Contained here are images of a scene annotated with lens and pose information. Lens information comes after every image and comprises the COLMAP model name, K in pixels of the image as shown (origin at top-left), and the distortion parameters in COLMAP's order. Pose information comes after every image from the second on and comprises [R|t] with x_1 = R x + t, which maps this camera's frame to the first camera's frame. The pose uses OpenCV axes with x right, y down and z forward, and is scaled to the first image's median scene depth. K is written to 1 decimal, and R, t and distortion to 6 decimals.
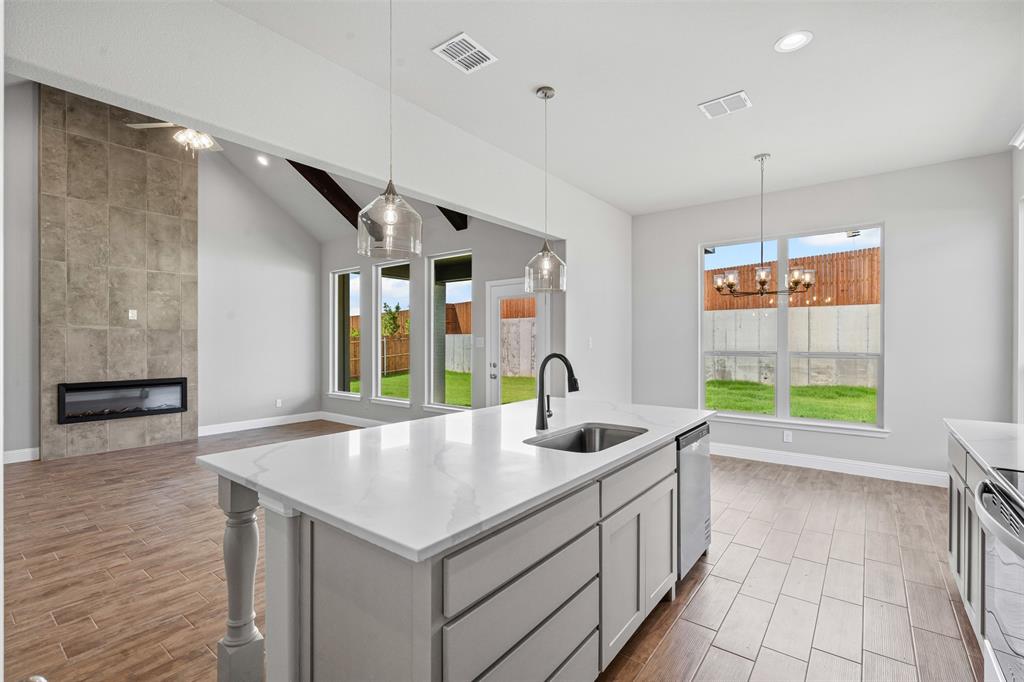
lens RADIAL K [[465.9, 0, 504.7], [0, 465.9, 343.0], [0, 0, 1]] dist [-0.004587, 0.001094]
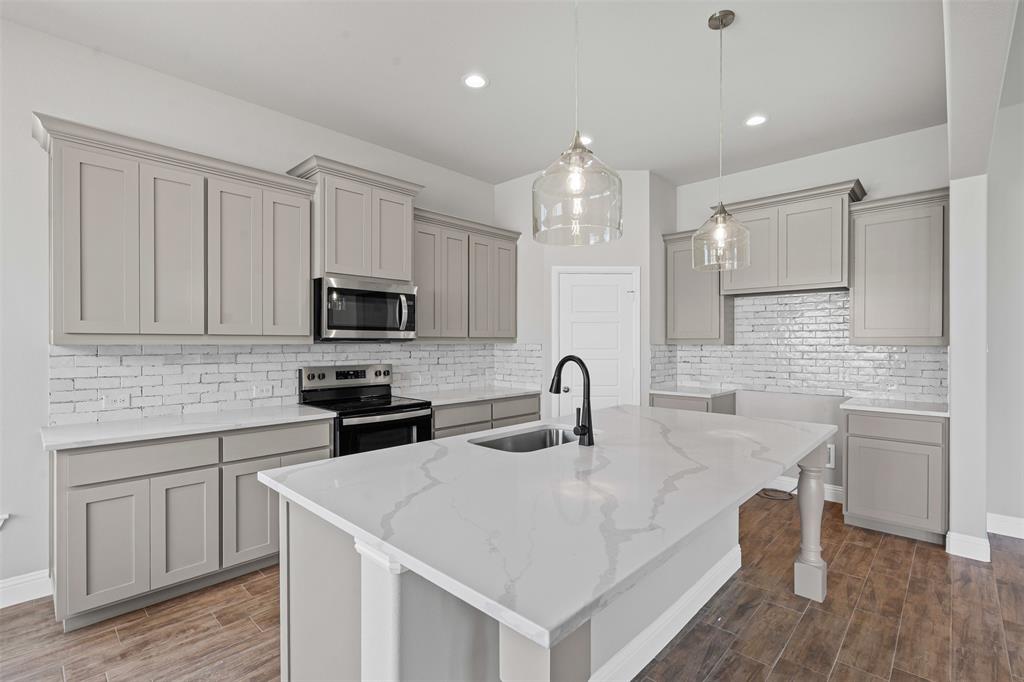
lens RADIAL K [[465.9, 0, 507.0], [0, 465.9, 345.4], [0, 0, 1]] dist [-0.004587, 0.001094]
pose [[-0.995815, -0.000376, 0.091391, 0.064352], [0.000483, 0.999956, 0.009380, -0.003000], [-0.091391, 0.009385, -0.995771, 0.820359]]
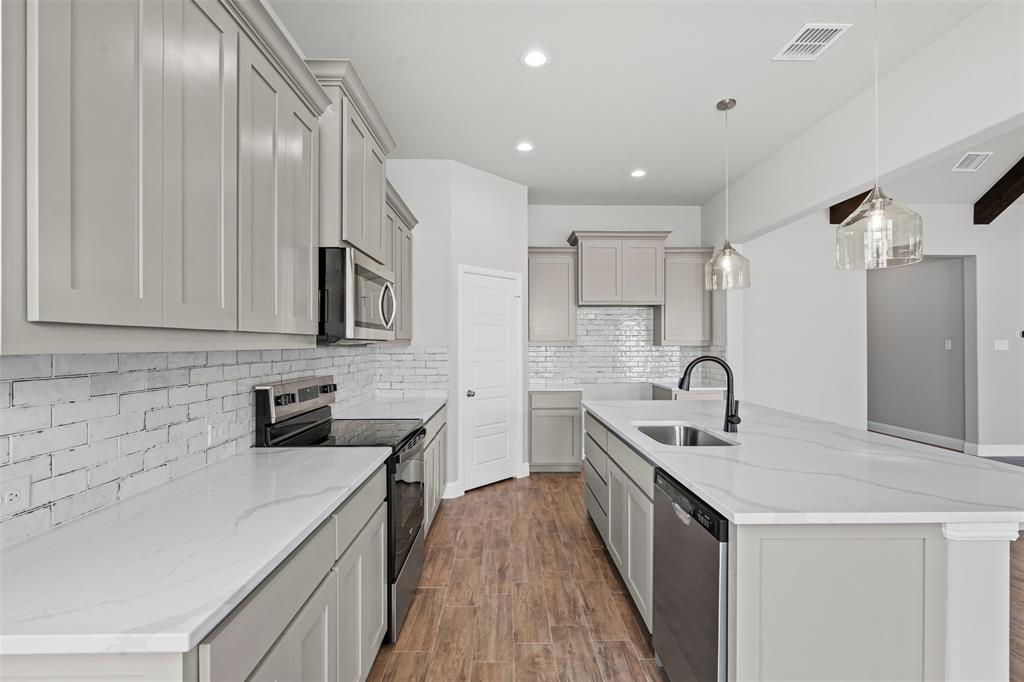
lens RADIAL K [[465.9, 0, 508.3], [0, 465.9, 341.7], [0, 0, 1]] dist [-0.004587, 0.001094]
pose [[-0.774022, -0.001810, -0.633156, 0.480003], [-0.000790, 0.999998, -0.001893, -0.004021], [0.633158, -0.000965, -0.774022, 0.647161]]
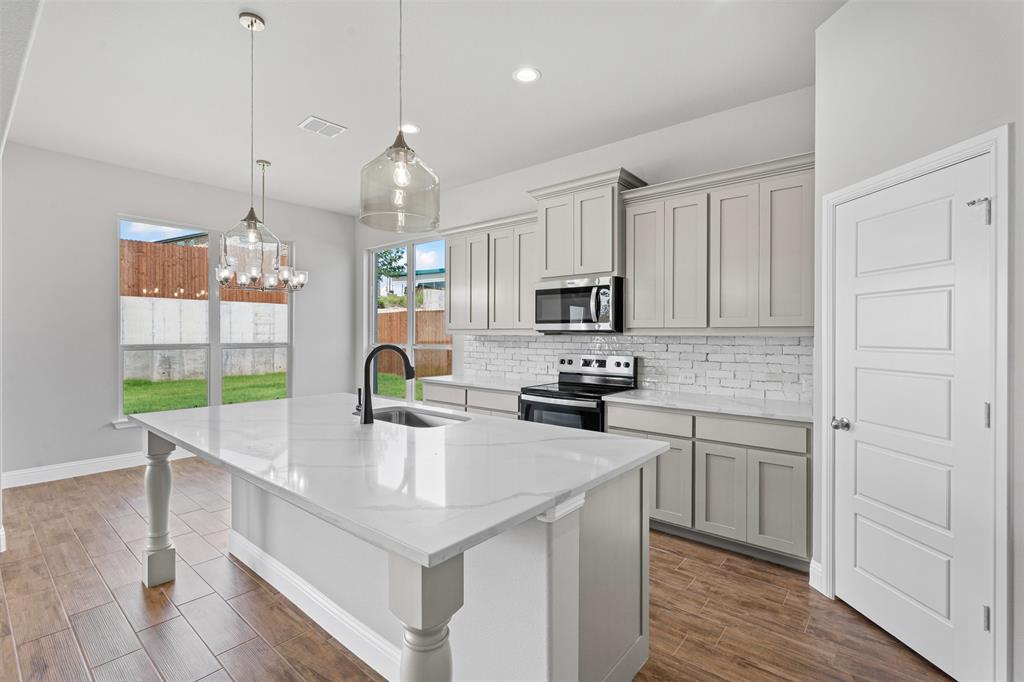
lens RADIAL K [[465.9, 0, 510.5], [0, 465.9, 336.6], [0, 0, 1]] dist [-0.004587, 0.001094]
pose [[0.019922, -0.004756, 0.999790, -0.392729], [0.000704, 0.999989, 0.004742, -0.000767], [-0.999801, 0.000609, 0.019926, 0.295770]]
